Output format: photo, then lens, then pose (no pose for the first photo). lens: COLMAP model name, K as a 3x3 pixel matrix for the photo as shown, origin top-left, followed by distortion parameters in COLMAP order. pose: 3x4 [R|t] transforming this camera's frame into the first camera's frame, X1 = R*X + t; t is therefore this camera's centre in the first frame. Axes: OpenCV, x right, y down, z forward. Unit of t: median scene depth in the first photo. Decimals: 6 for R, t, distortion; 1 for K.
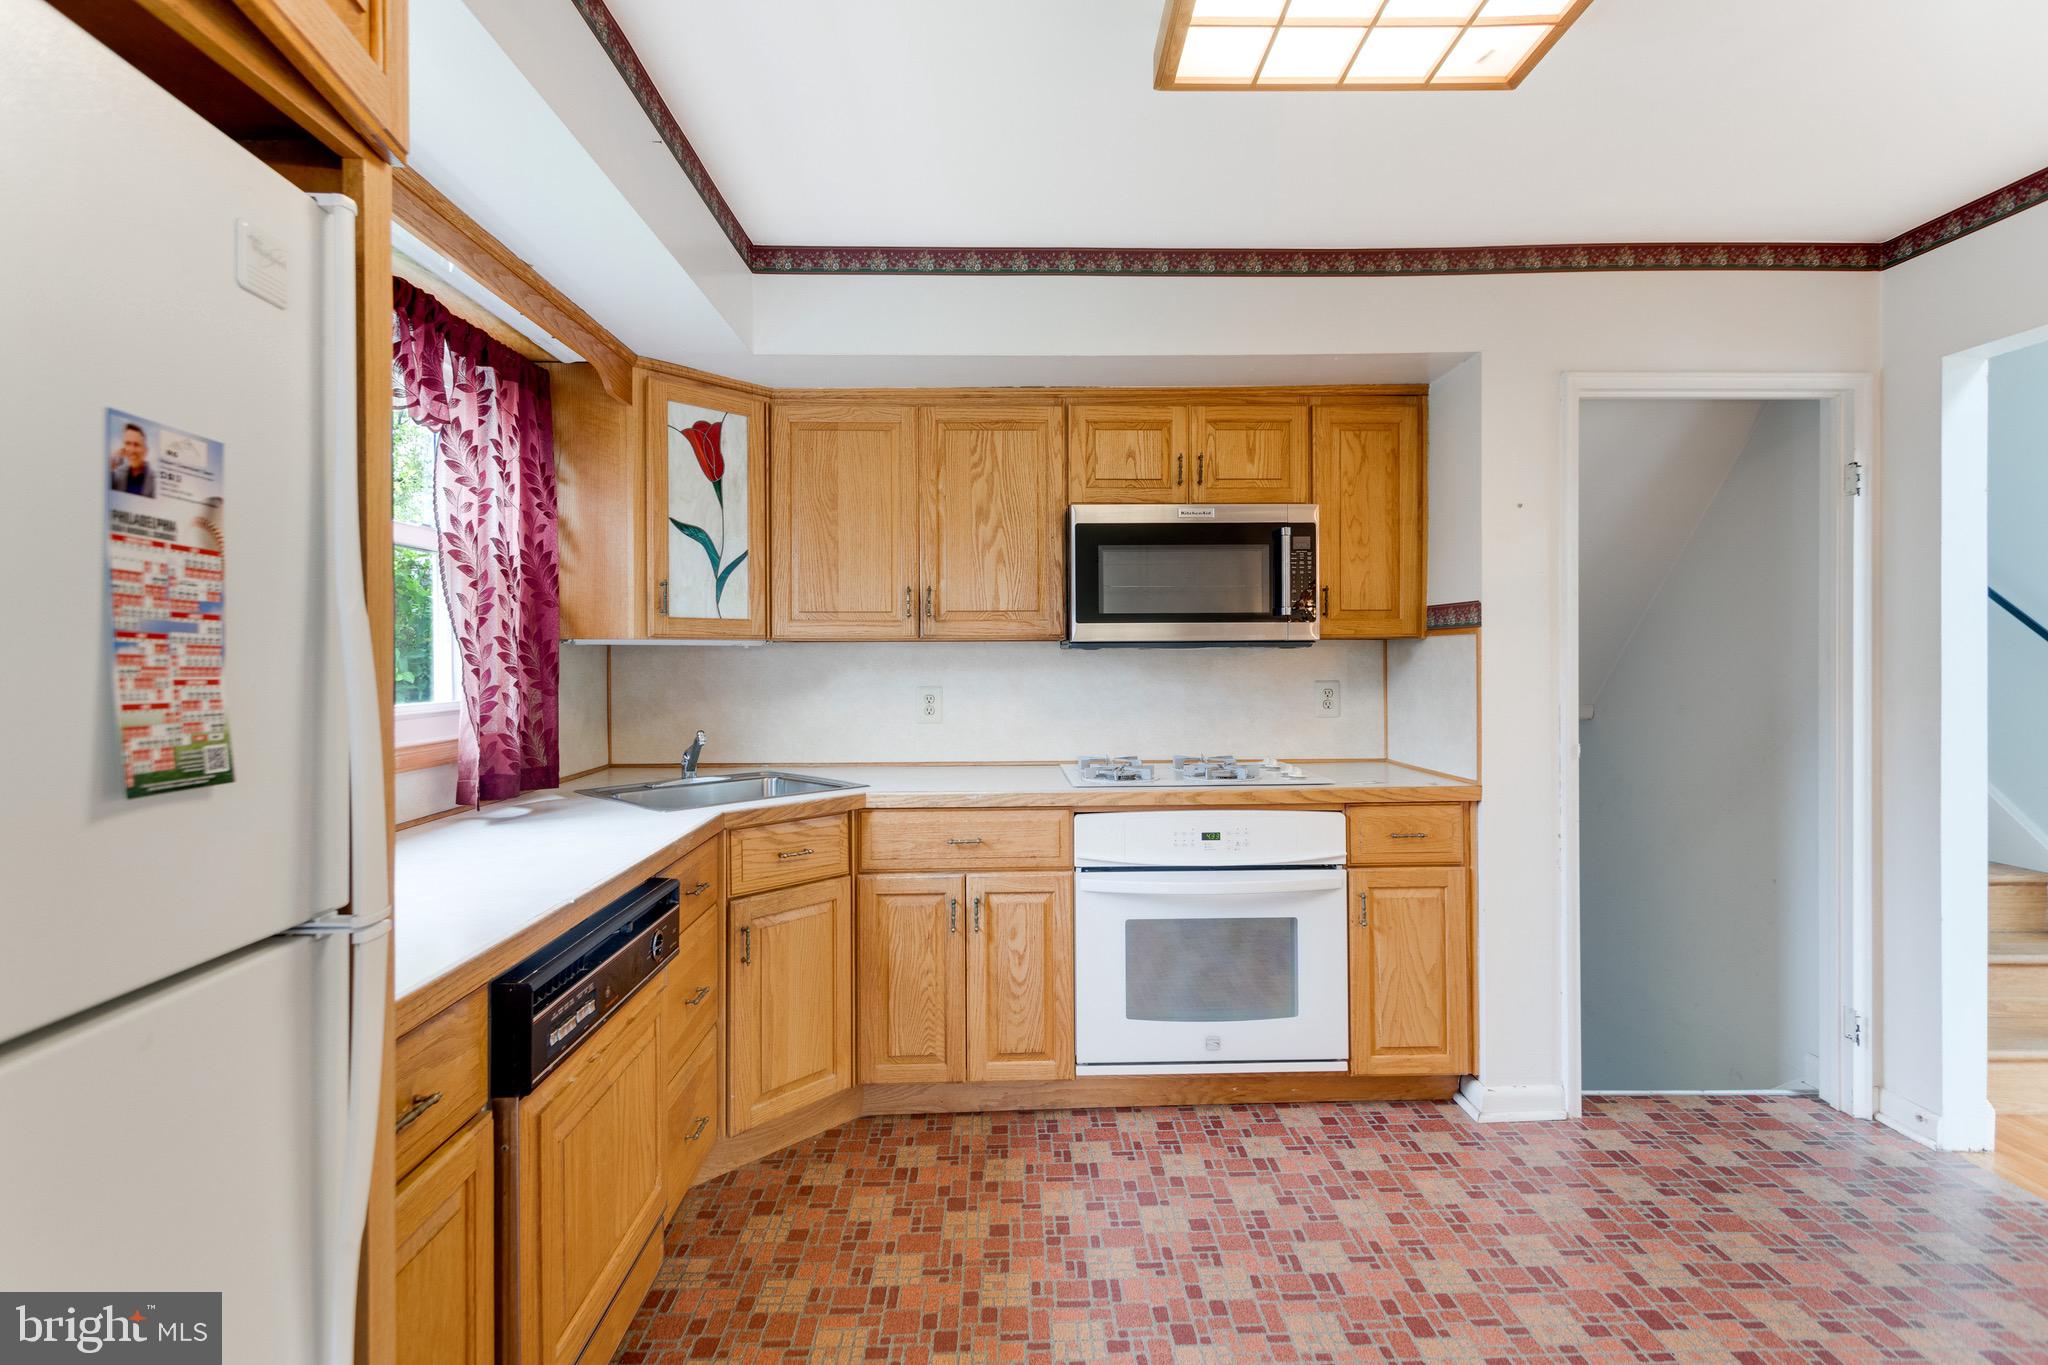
lens RADIAL K [[975.8, 0, 1024.7], [0, 975.8, 644.8], [0, 0, 1]] dist [0.017684, -0.000074]
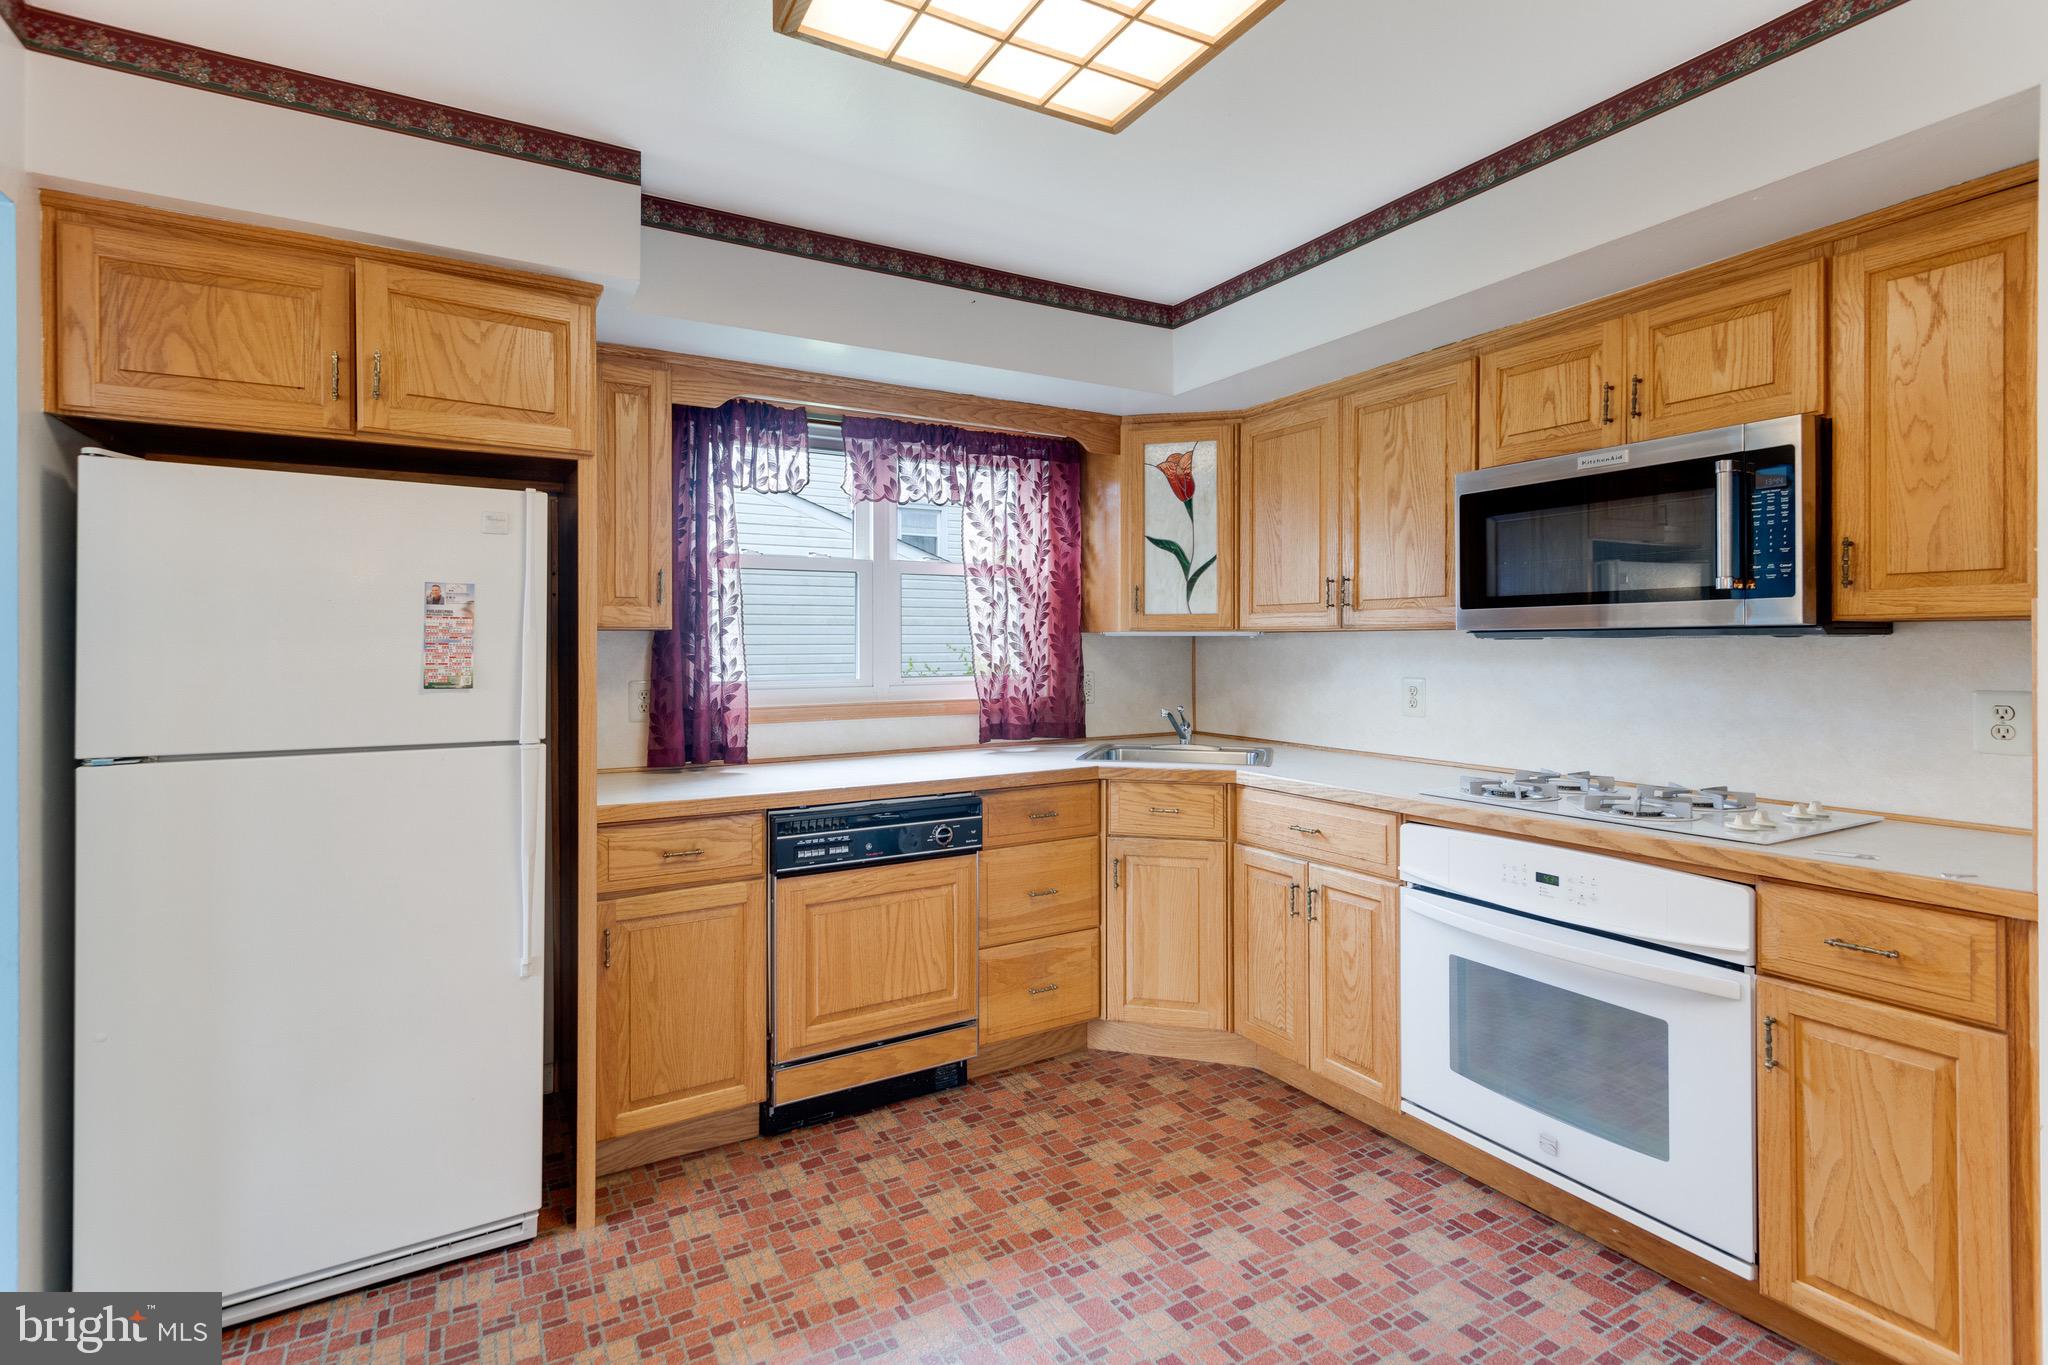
lens RADIAL K [[986.6, 0, 1013.2], [0, 986.6, 622.9], [0, 0, 1]] dist [0.014600, -0.001129]
pose [[0.466053, -0.015597, -0.884619, 0.696870], [0.011042, 0.999869, -0.011812, -0.004269], [0.884688, -0.004263, 0.466164, 0.252544]]
